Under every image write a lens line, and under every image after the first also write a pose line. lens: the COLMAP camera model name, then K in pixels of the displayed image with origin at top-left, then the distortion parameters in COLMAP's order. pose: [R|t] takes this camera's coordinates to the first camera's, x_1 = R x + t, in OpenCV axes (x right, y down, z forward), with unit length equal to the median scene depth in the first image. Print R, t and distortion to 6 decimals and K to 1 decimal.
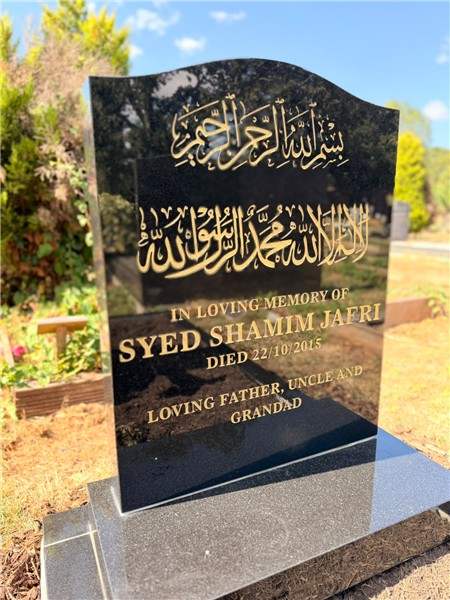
lens RADIAL K [[429.1, 0, 225.0], [0, 429.1, 300.0], [0, 0, 1]] dist [0.036562, -0.064156]
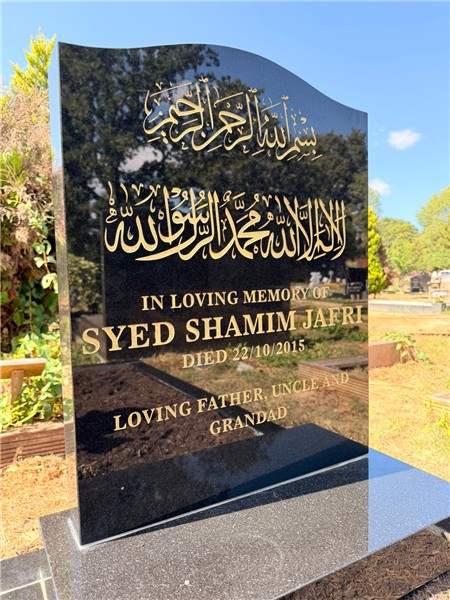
lens RADIAL K [[429.1, 0, 225.0], [0, 429.1, 300.0], [0, 0, 1]] dist [0.036562, -0.064156]
pose [[0.996697, -0.015645, 0.079688, -0.022025], [0.027976, 0.987350, -0.156067, 0.157925], [-0.076238, 0.157781, 0.984527, 0.091739]]
